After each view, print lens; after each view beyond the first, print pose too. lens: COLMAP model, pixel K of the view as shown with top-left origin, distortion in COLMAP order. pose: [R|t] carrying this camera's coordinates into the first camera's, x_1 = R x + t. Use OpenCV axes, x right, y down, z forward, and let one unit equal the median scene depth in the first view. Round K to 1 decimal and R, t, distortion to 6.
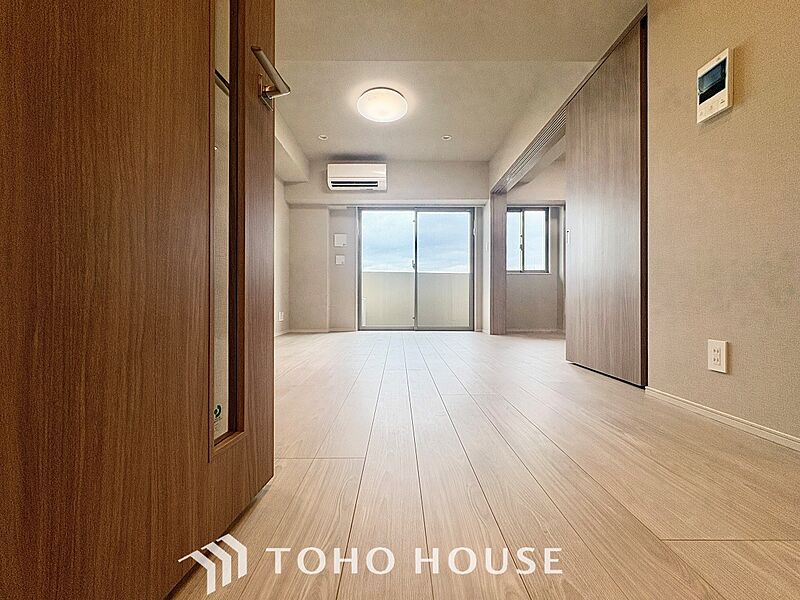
lens RADIAL K [[319.4, 0, 399.6], [0, 319.4, 301.7], [0, 0, 1]] dist [0.002364, -0.000009]
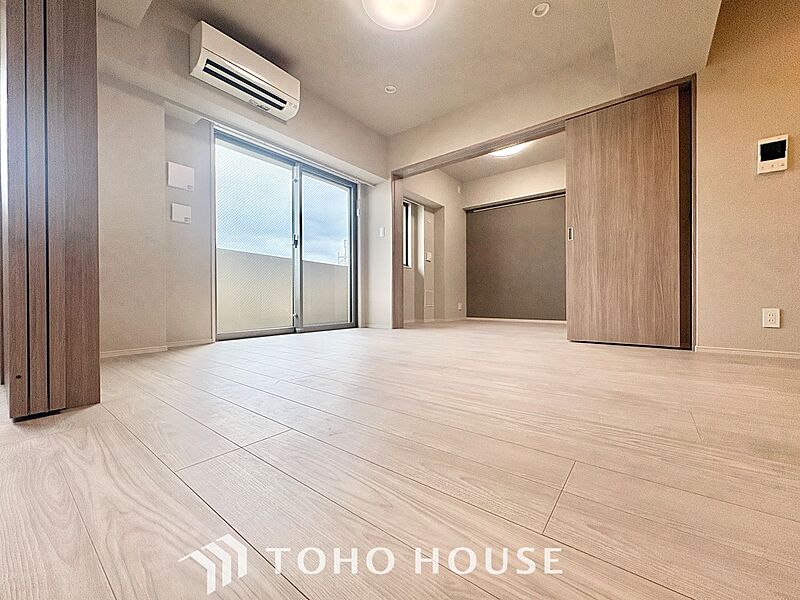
lens RADIAL K [[319.4, 0, 399.0], [0, 319.4, 298.5], [0, 0, 1]] dist [0.002364, -0.000009]
pose [[0.620957, -0.004944, 0.783829, -0.393120], [0.006126, 0.999980, 0.001455, 0.013462], [-0.783820, 0.003899, 0.620975, 0.392784]]
